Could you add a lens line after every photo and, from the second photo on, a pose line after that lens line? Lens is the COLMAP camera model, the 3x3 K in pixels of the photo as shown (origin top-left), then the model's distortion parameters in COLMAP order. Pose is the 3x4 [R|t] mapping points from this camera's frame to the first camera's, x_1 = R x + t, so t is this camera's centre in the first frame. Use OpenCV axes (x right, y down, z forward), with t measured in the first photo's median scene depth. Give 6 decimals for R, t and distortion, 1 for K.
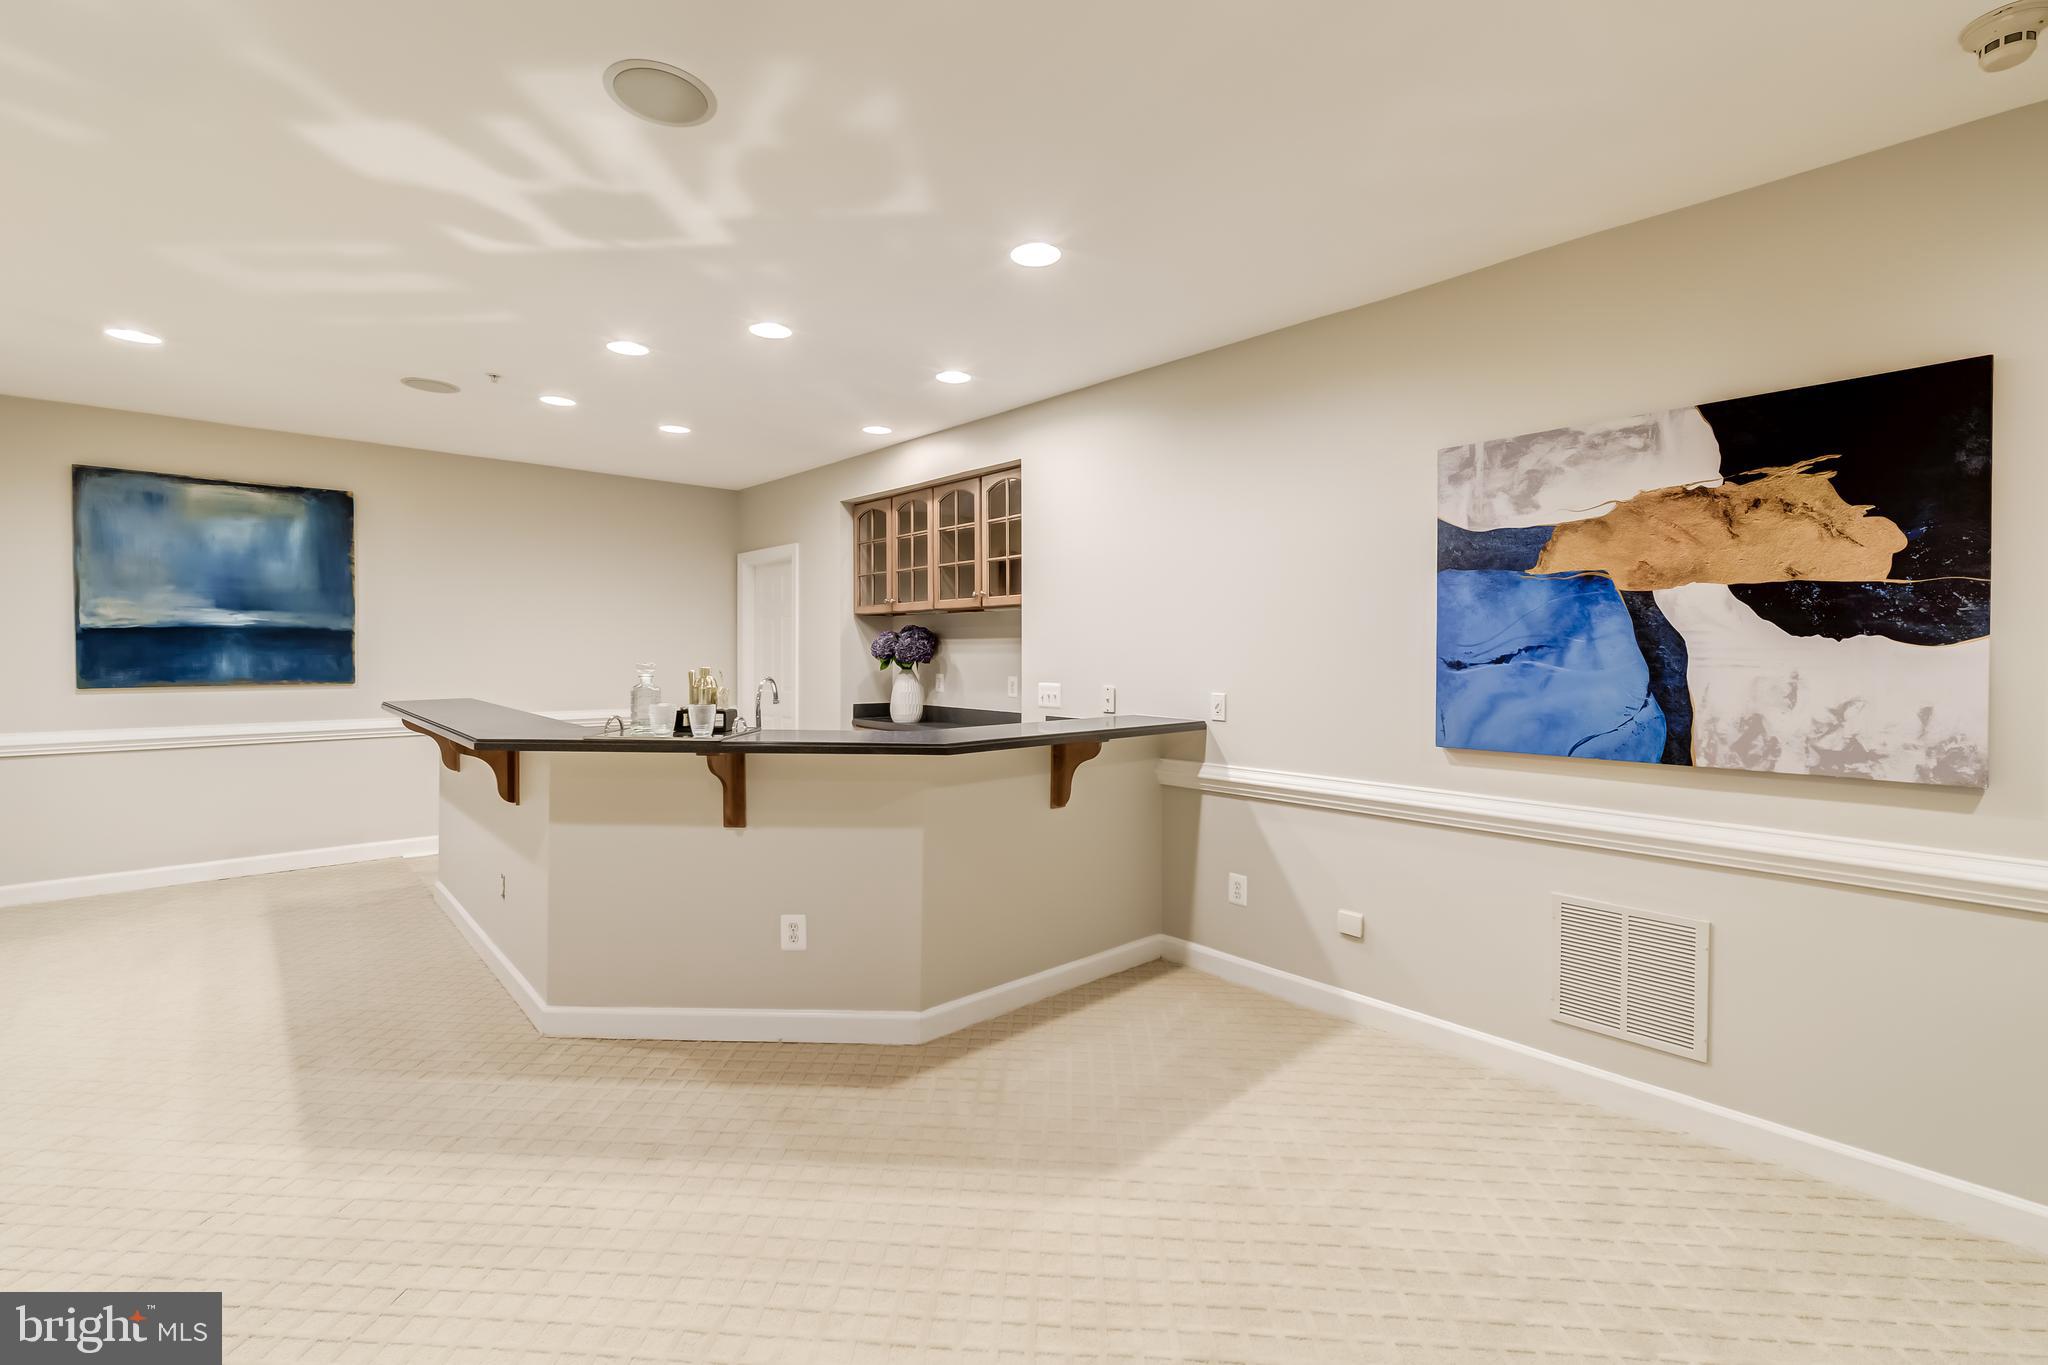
lens RADIAL K [[883.0, 0, 1015.7], [0, 883.0, 666.0], [0, 0, 1]] dist [0.003348, 0.000404]
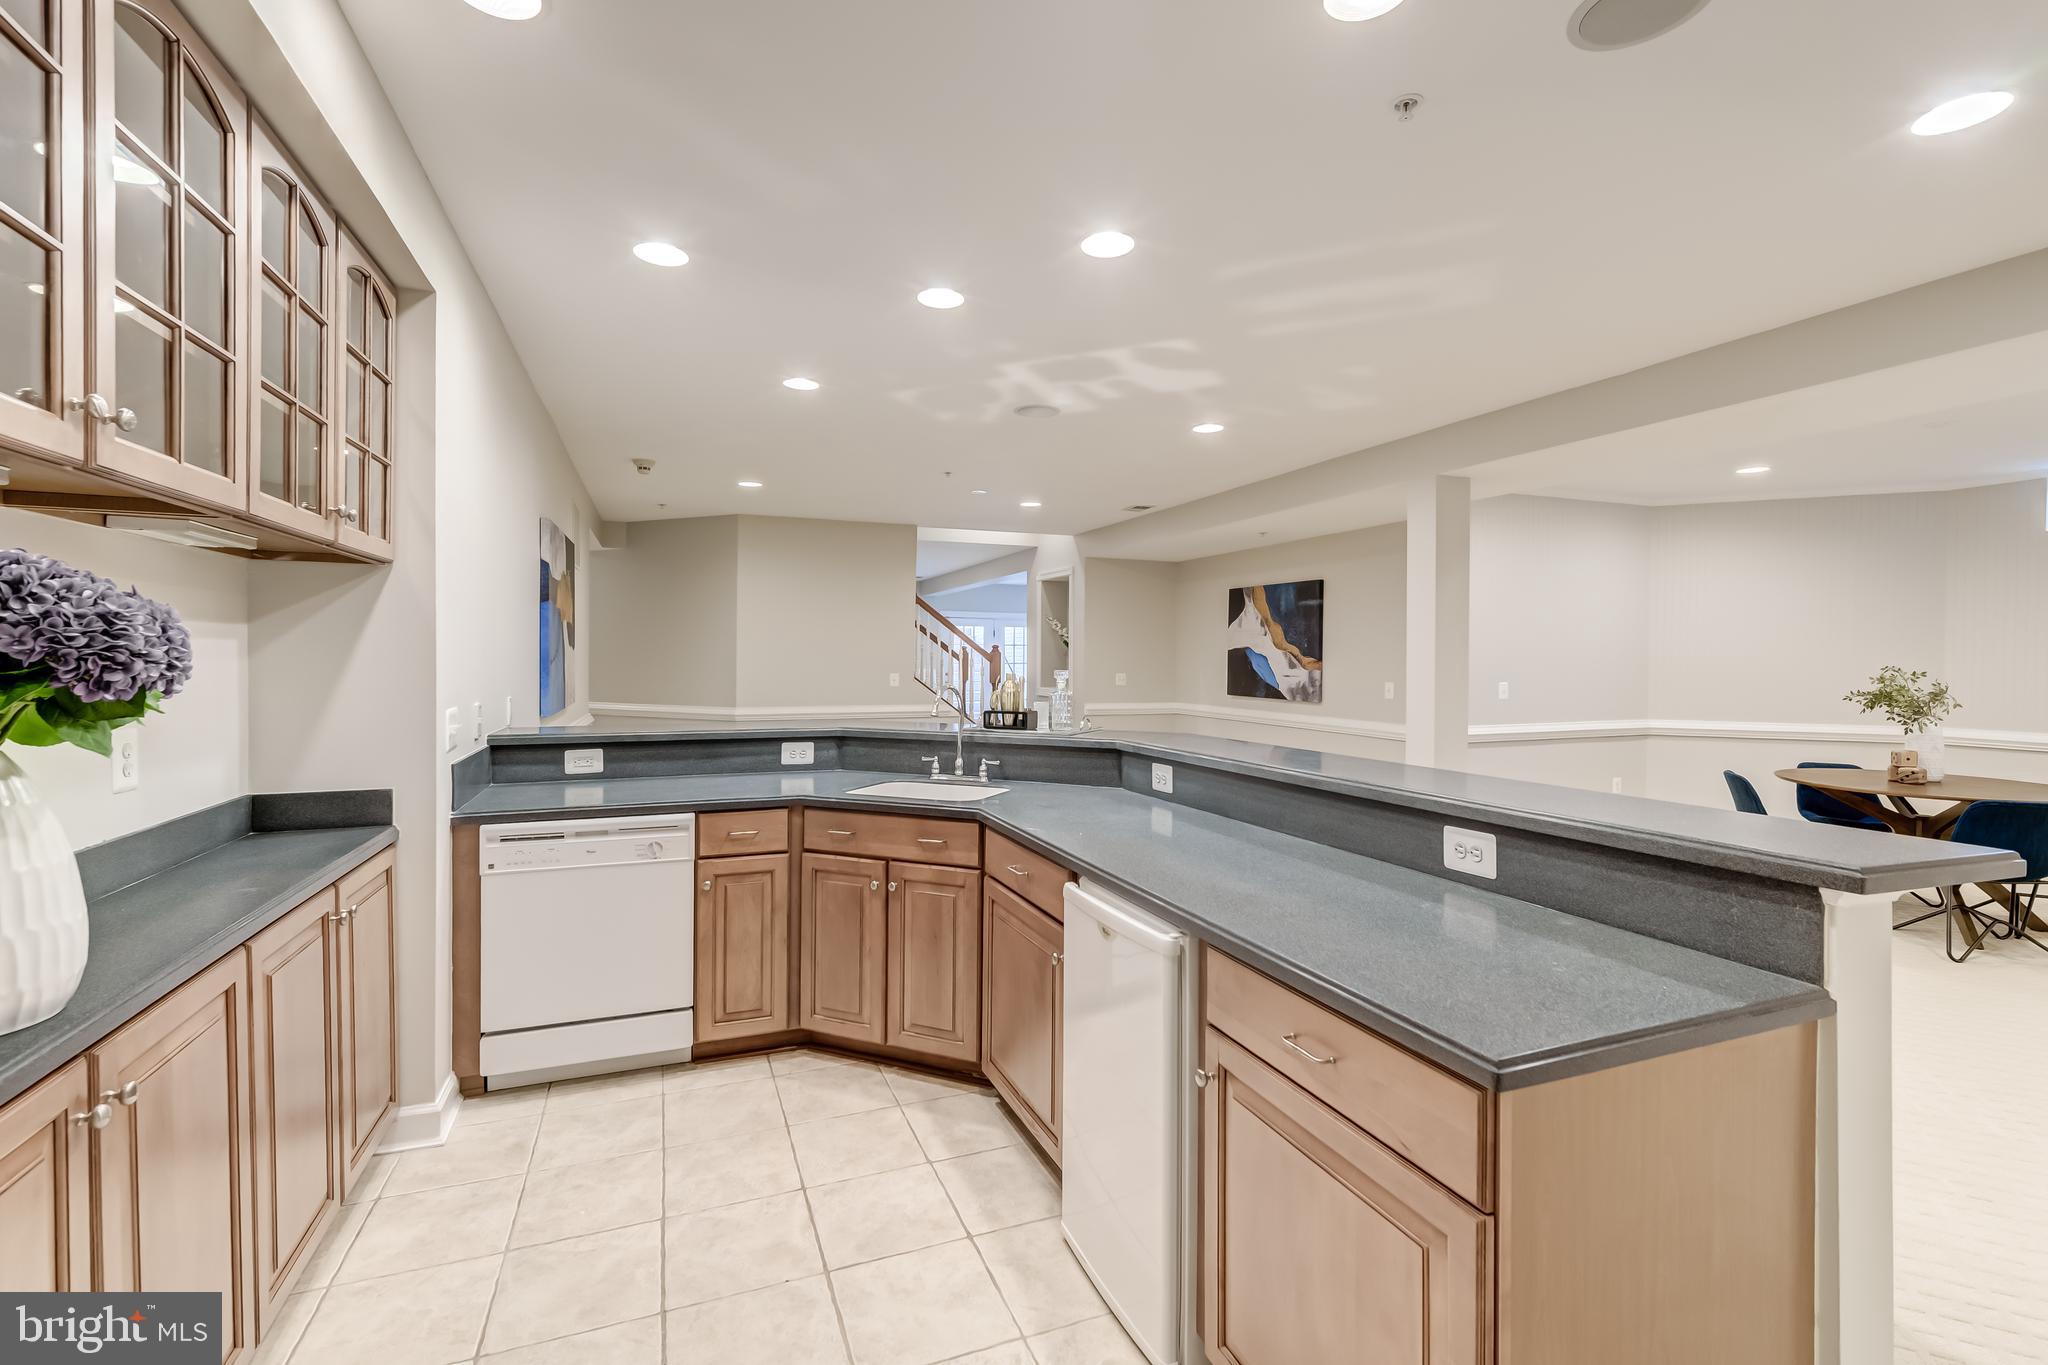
lens RADIAL K [[876.1, 0, 1024.0], [0, 876.1, 682.5], [0, 0, 1]] dist [0.002206, 0.000248]
pose [[-0.940083, -0.021945, 0.340238, -0.797021], [-0.005507, 0.998774, 0.049204, -0.046247], [-0.340900, 0.044382, -0.939051, 2.183554]]
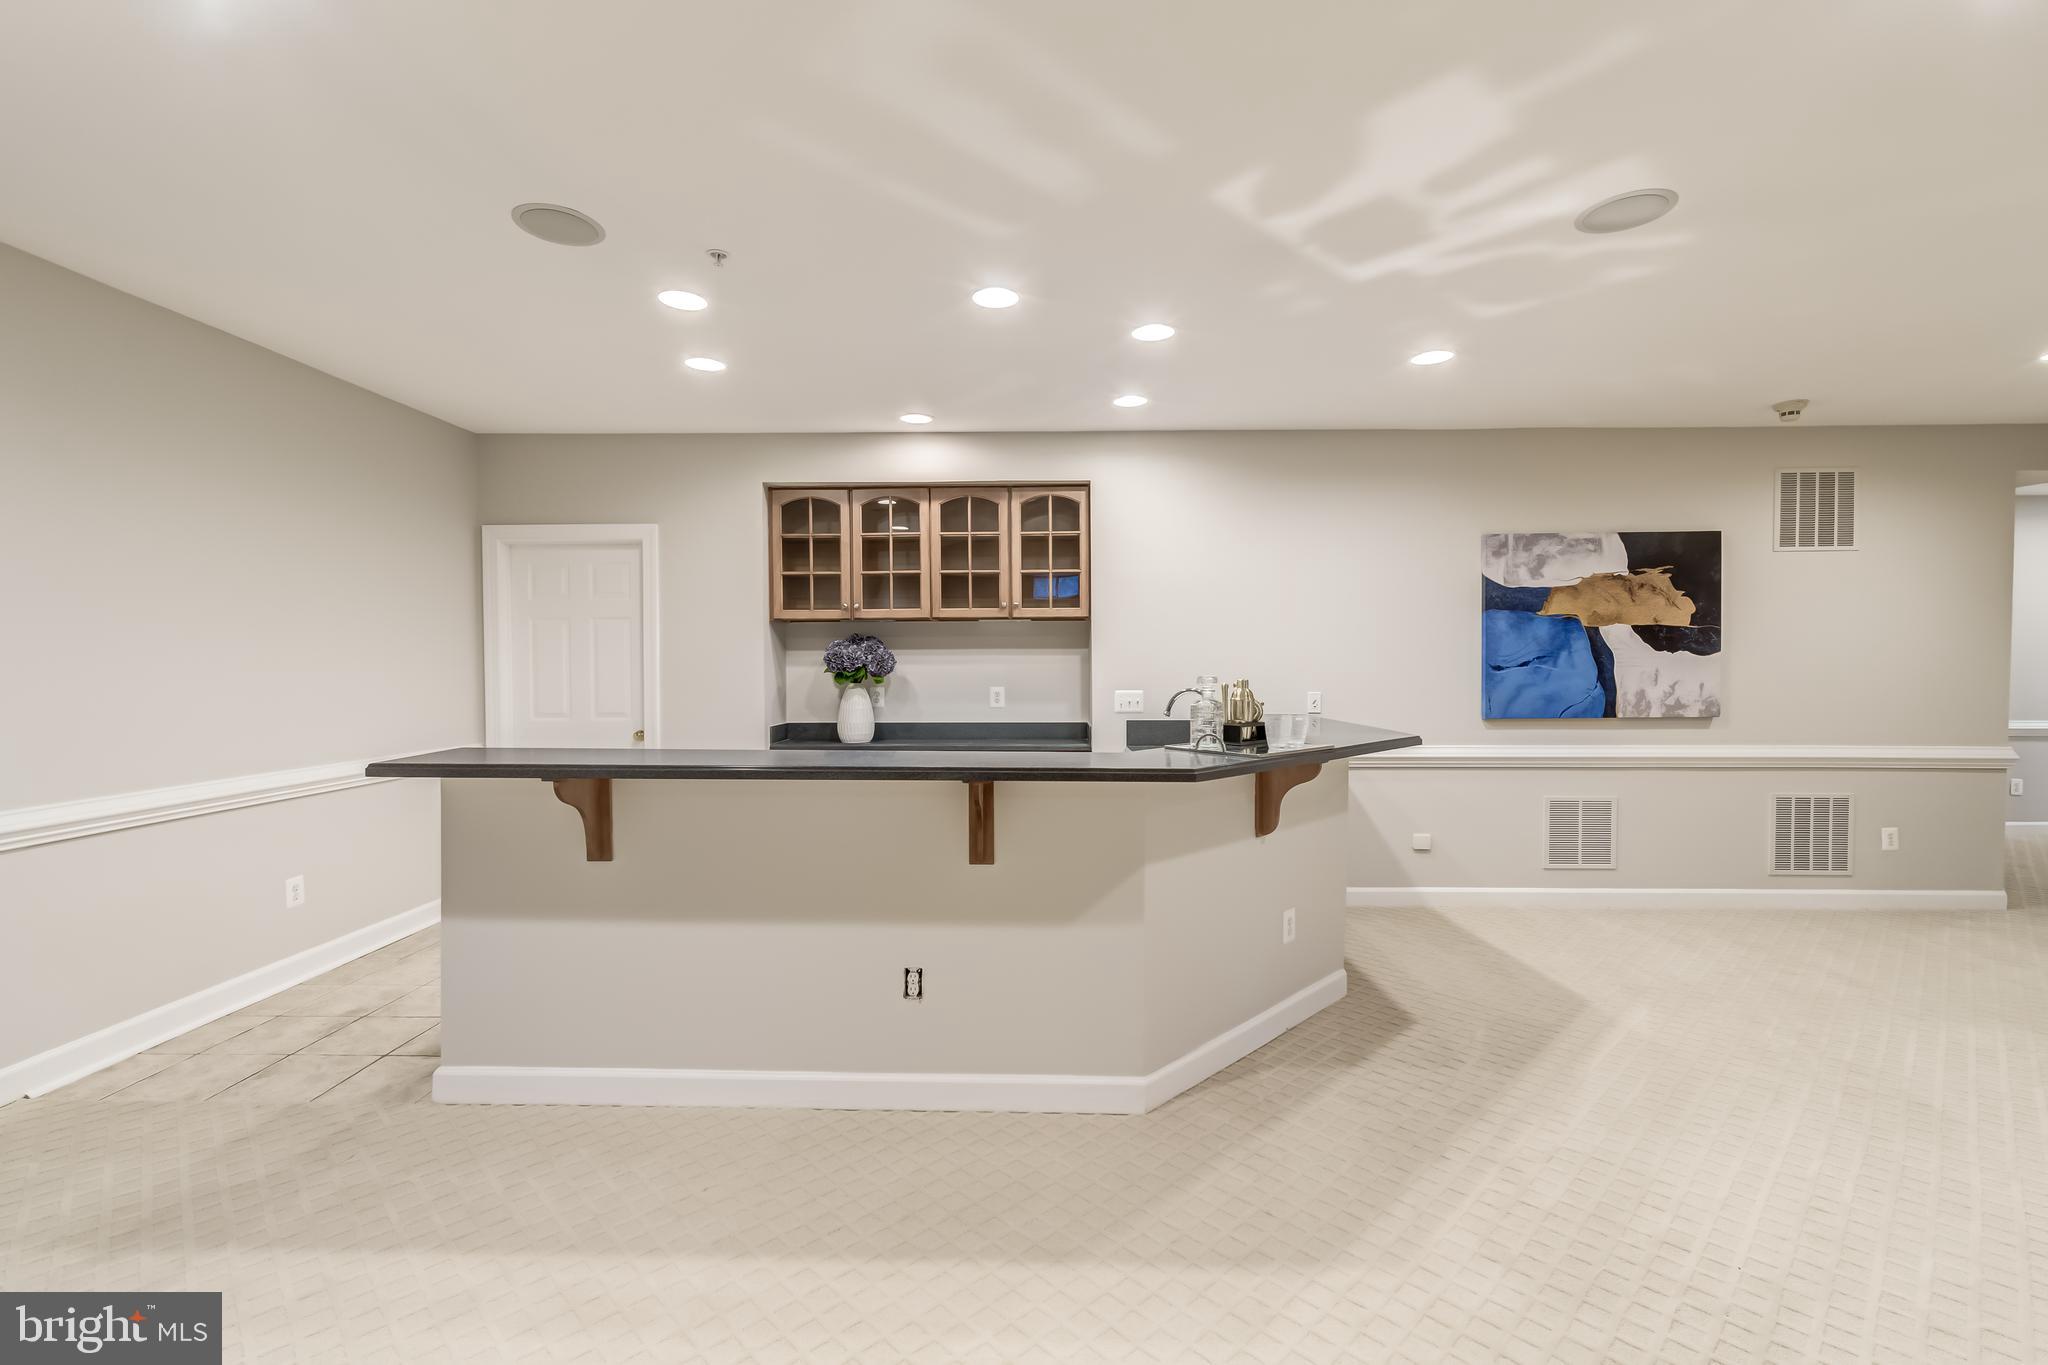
lens RADIAL K [[882.8, 0, 1008.4], [0, 882.8, 681.8], [0, 0, 1]] dist [0.000876, 0.000100]
pose [[0.685414, -0.023757, 0.727766, -1.326948], [0.017725, 0.999716, 0.015941, -0.017357], [-0.727938, 0.001973, 0.685640, 0.544764]]
